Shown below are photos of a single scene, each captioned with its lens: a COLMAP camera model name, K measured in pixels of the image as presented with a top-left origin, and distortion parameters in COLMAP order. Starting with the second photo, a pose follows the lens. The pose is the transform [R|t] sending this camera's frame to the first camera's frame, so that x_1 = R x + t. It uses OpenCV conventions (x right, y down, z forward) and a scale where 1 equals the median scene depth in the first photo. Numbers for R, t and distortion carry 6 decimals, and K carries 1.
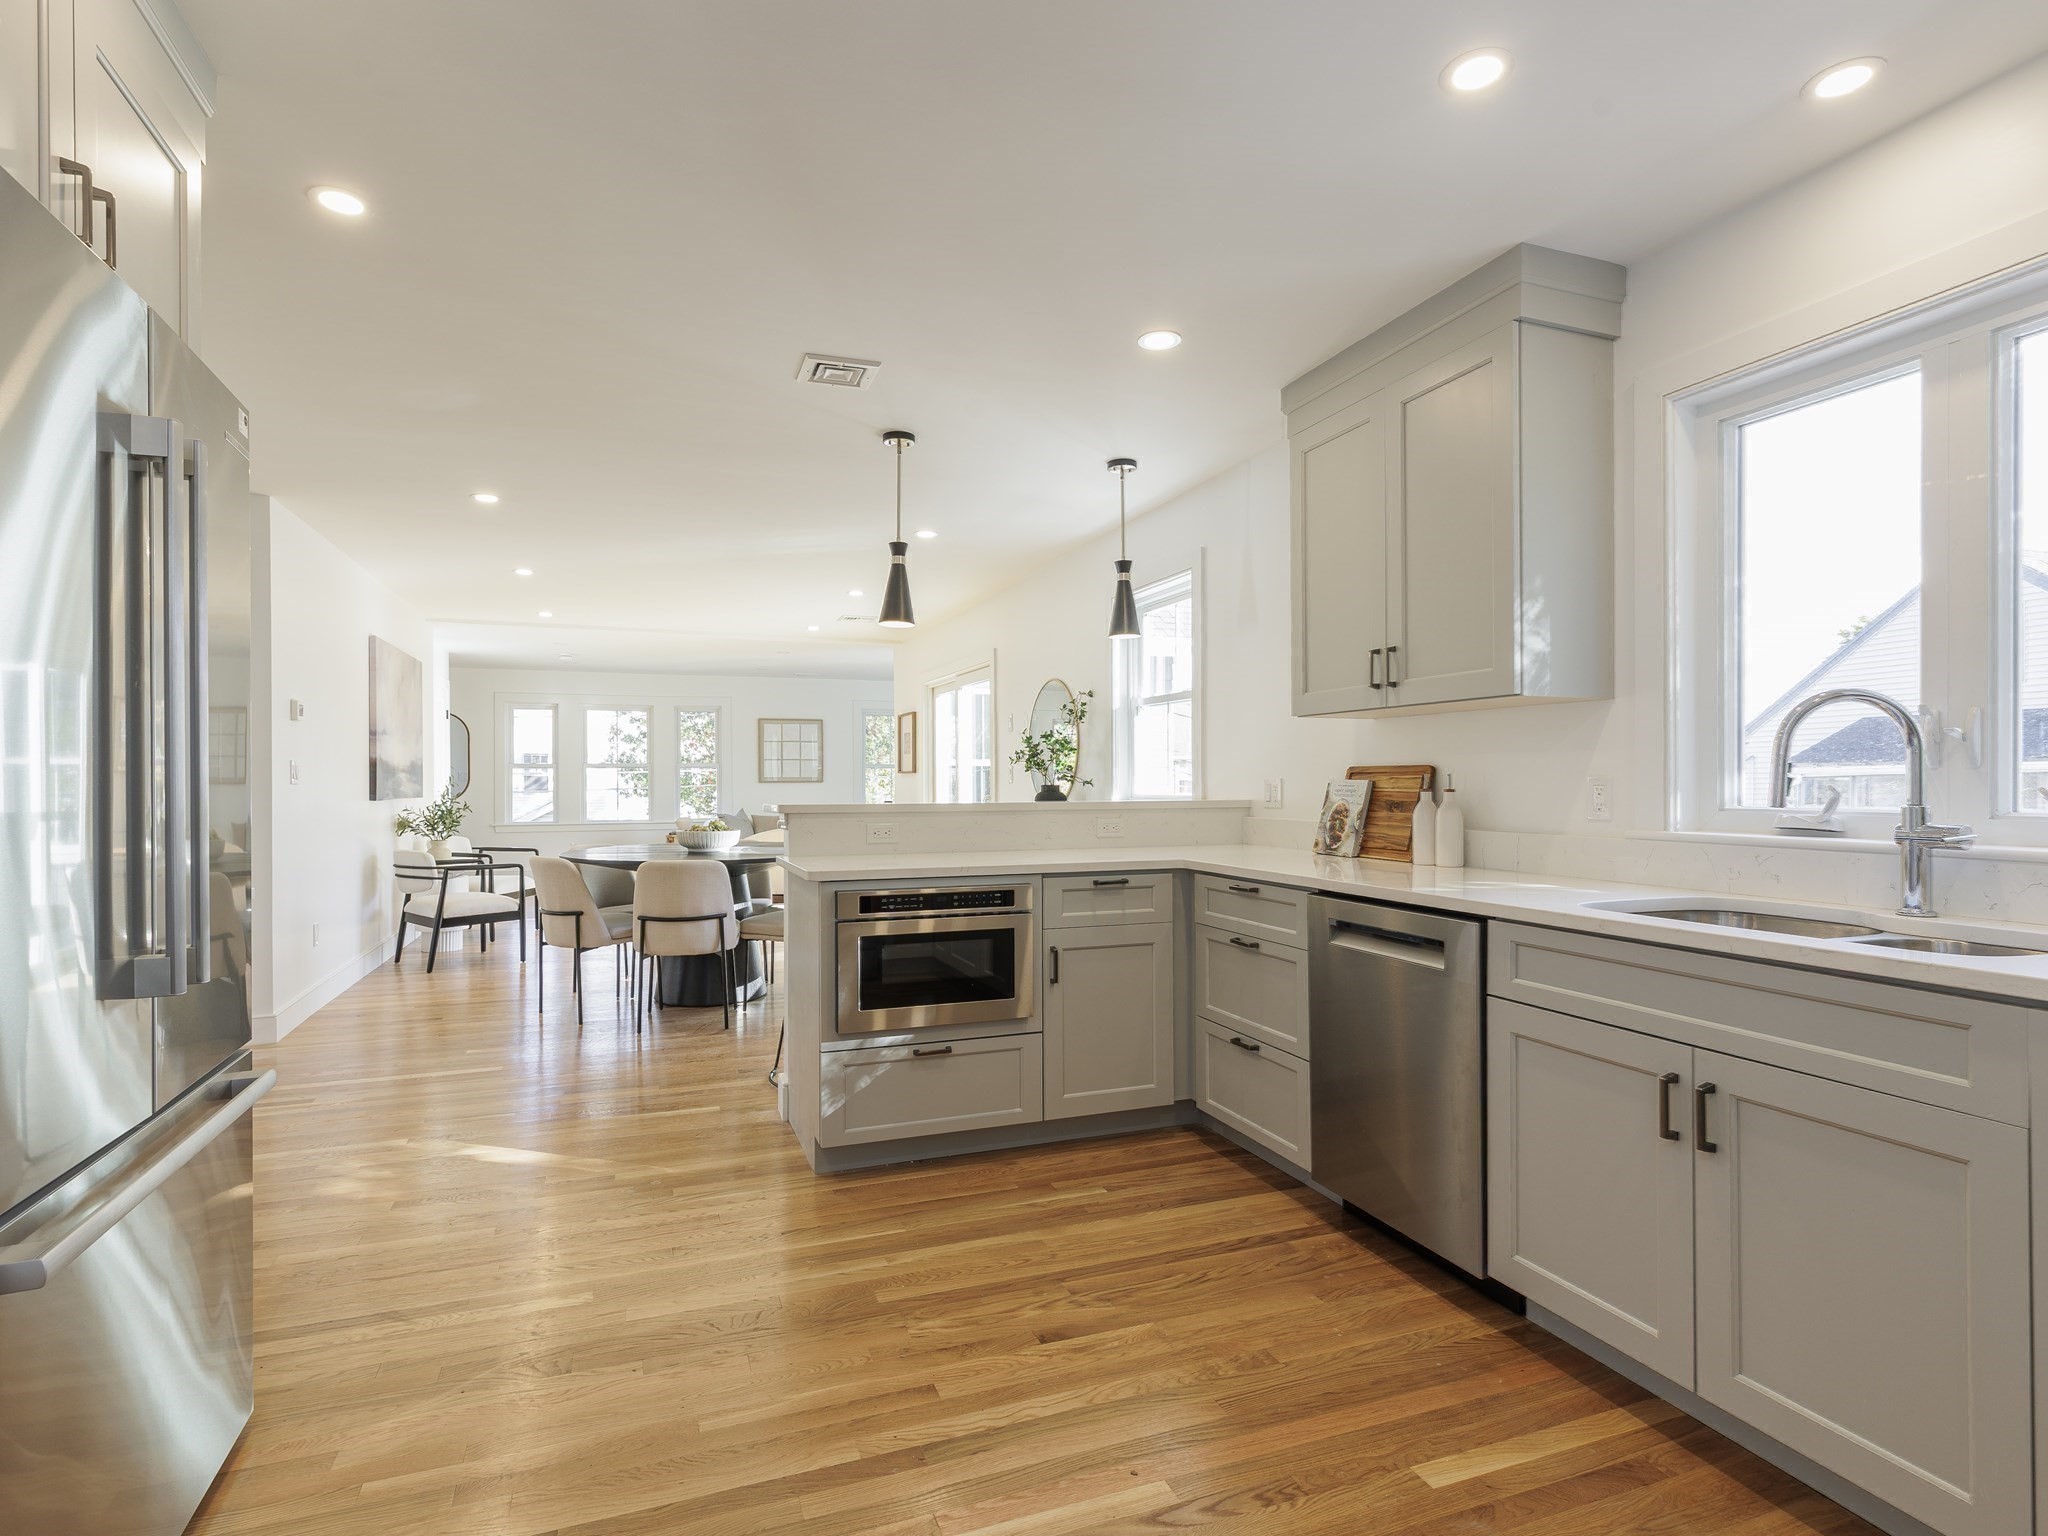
lens RADIAL K [[1037.0, 0, 1017.8], [0, 1037.0, 781.7], [0, 0, 1]] dist [0.000218, 0.000396]
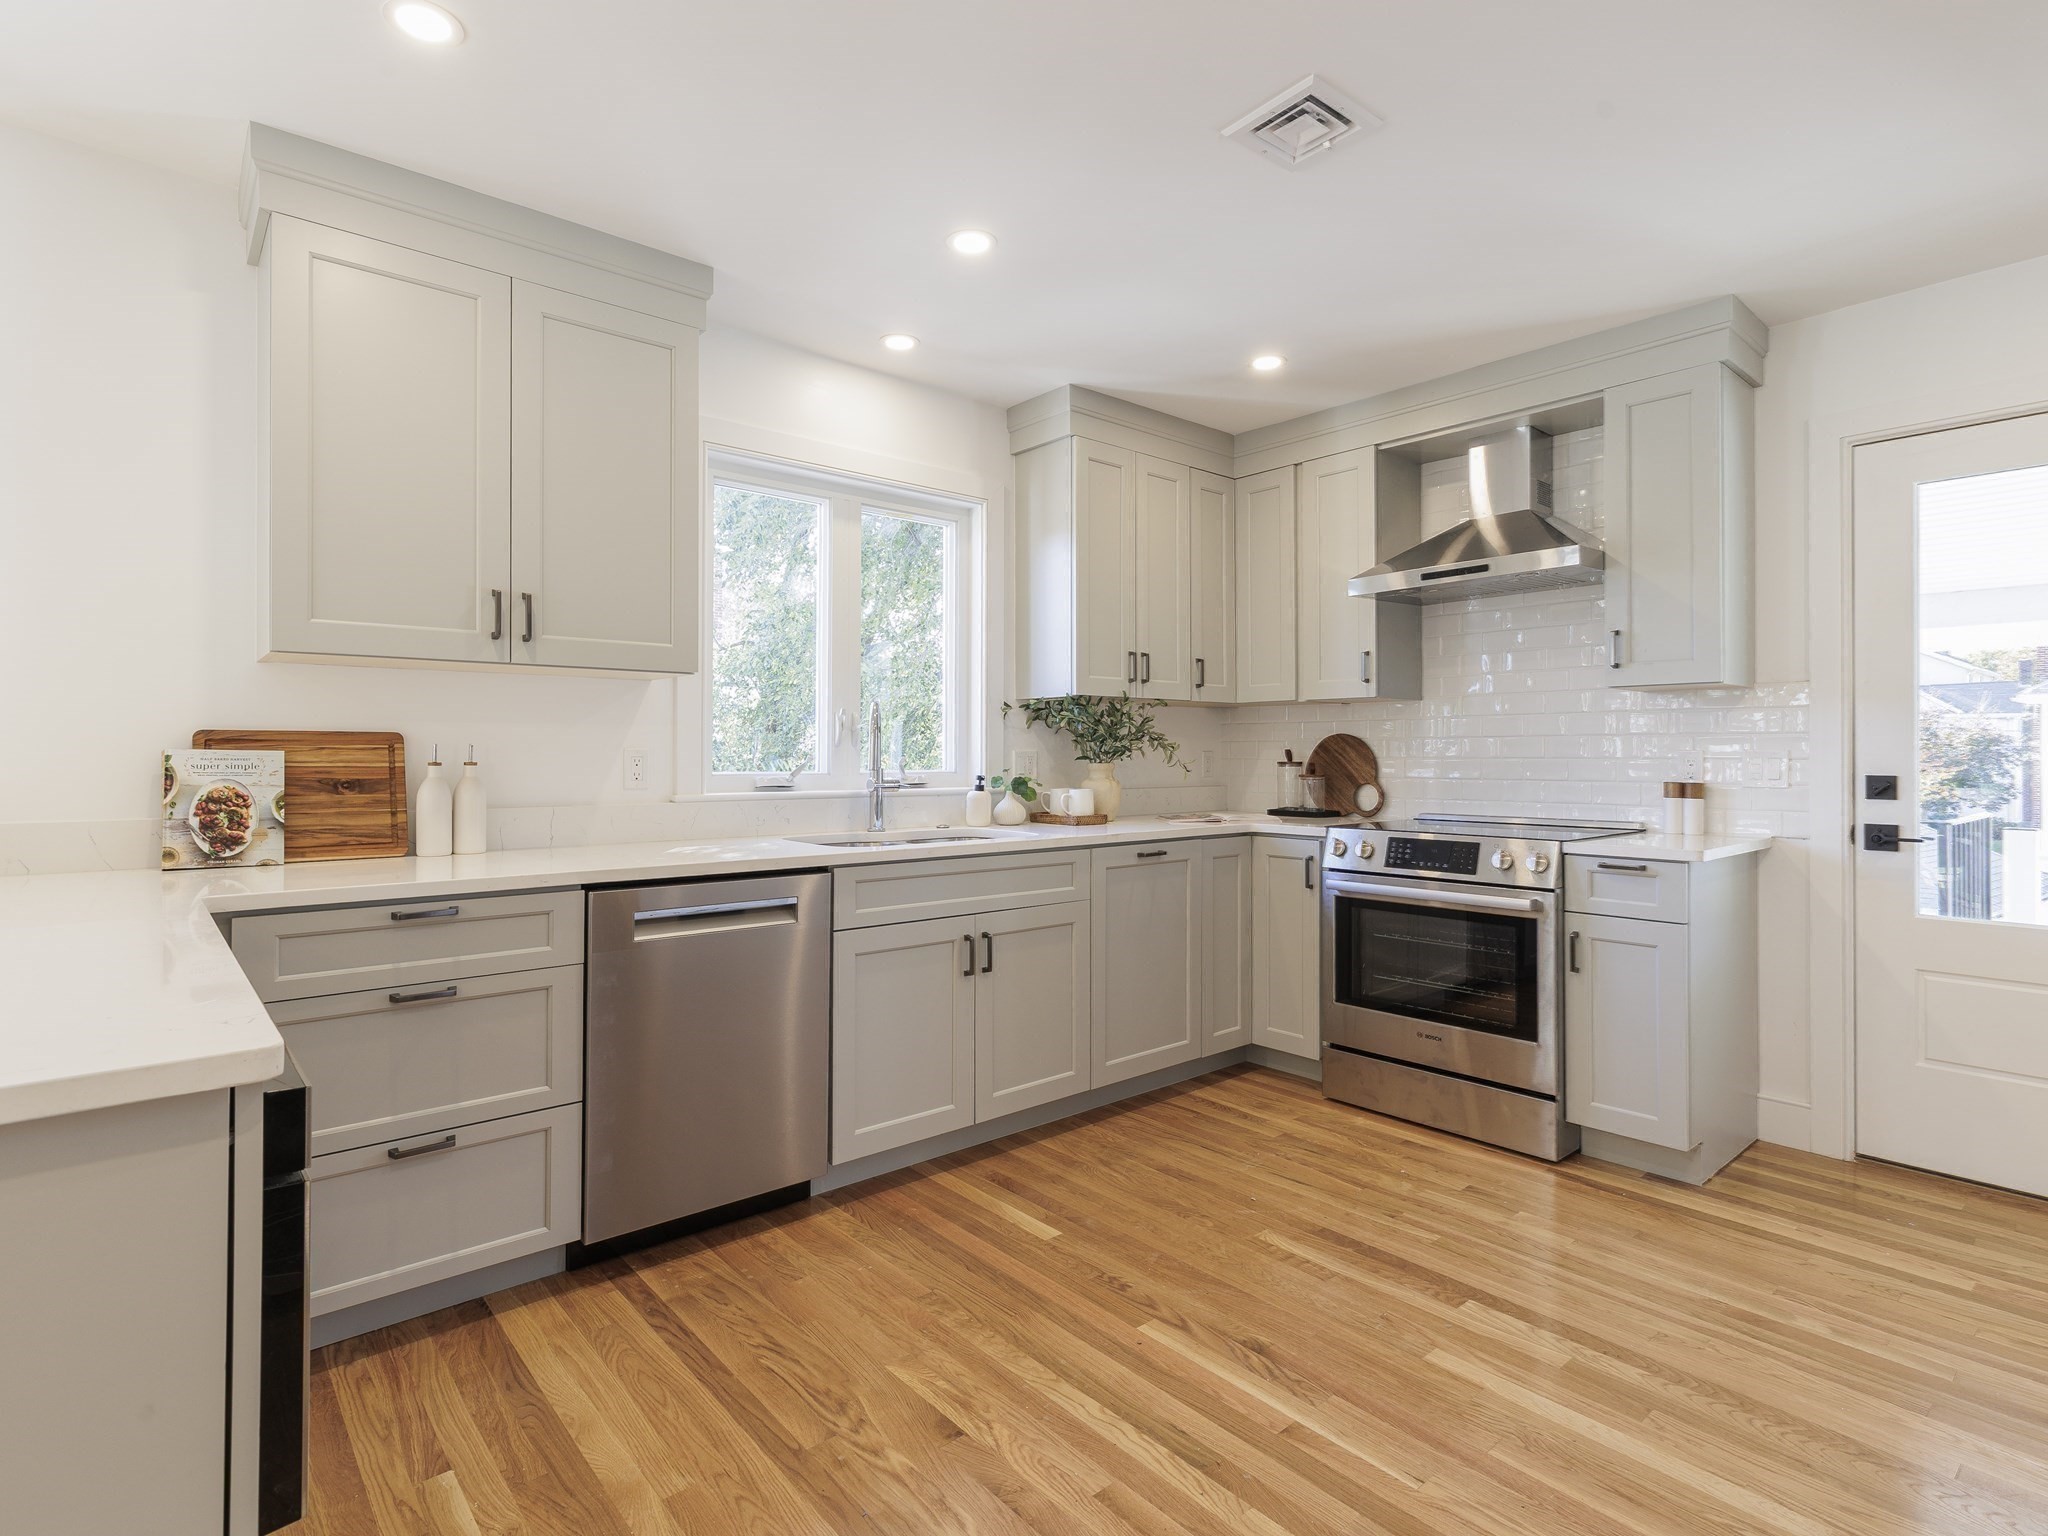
lens RADIAL K [[1038.4, 0, 1021.5], [0, 1038.4, 744.4], [0, 0, 1]] dist [0.000132, -0.000565]
pose [[-0.341541, 0.010871, 0.939804, -0.446755], [0.000649, 0.999936, -0.011330, 0.002102], [-0.939867, -0.003260, -0.341526, 0.716921]]
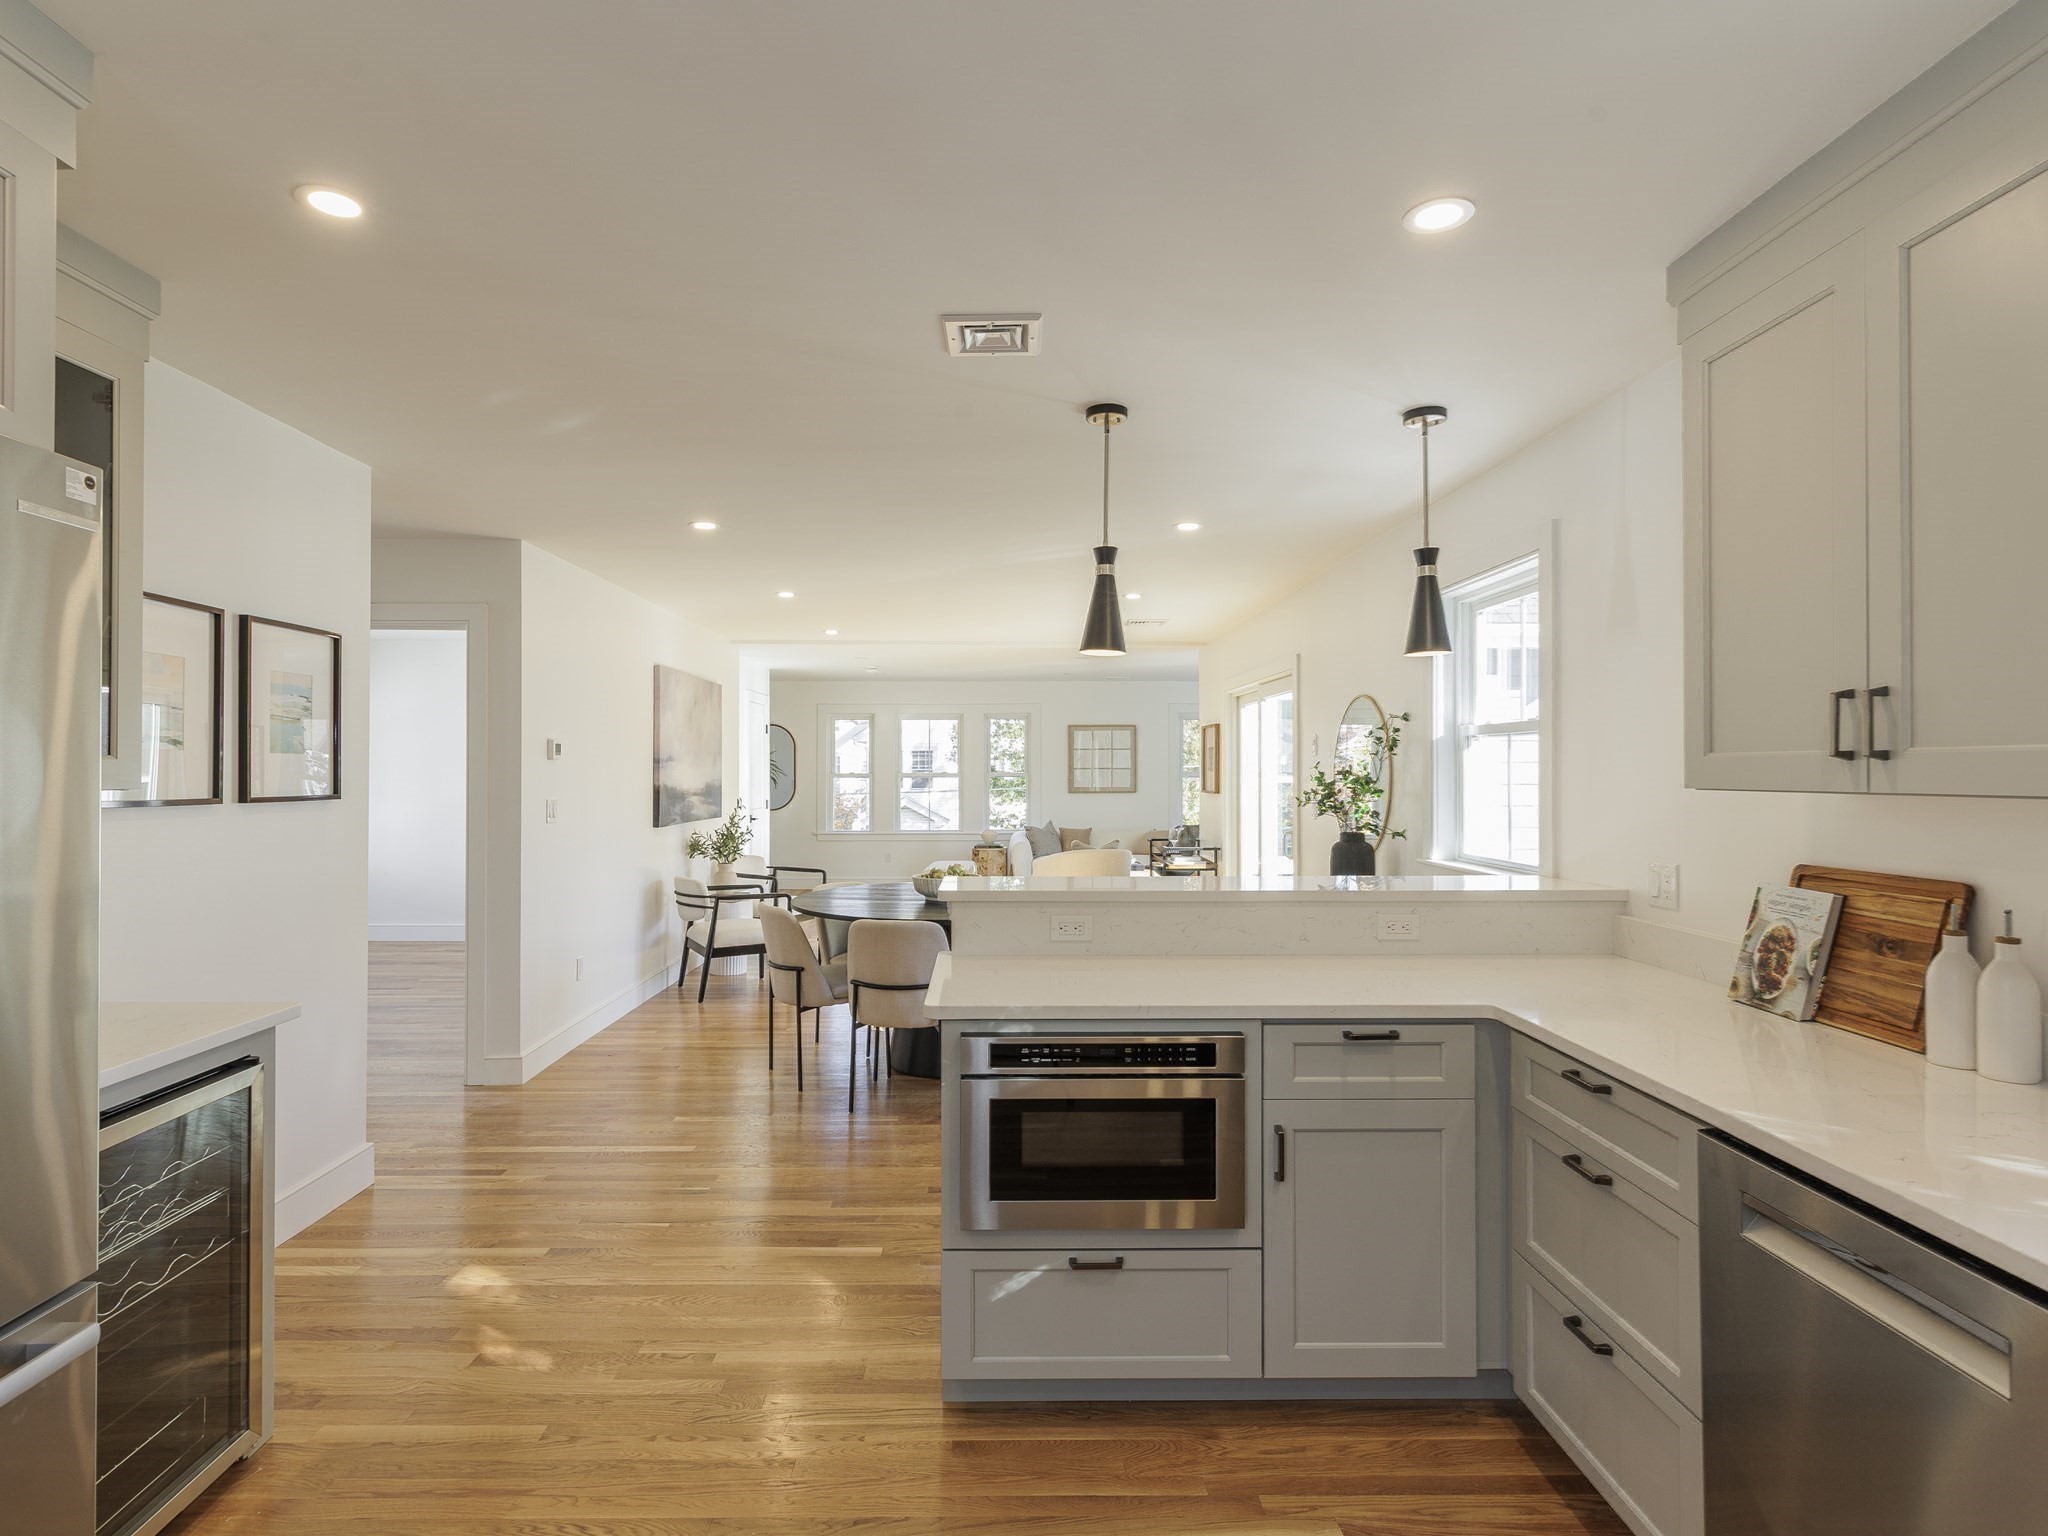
lens RADIAL K [[1064.6, 0, 1003.6], [0, 1064.6, 765.0], [0, 0, 1]] dist [0.001715, 0.000520]
pose [[0.940189, 0.001871, -0.340648, 0.089176], [-0.004294, 0.999971, -0.006360, -0.065161], [0.340626, 0.007443, 0.940169, 0.236459]]
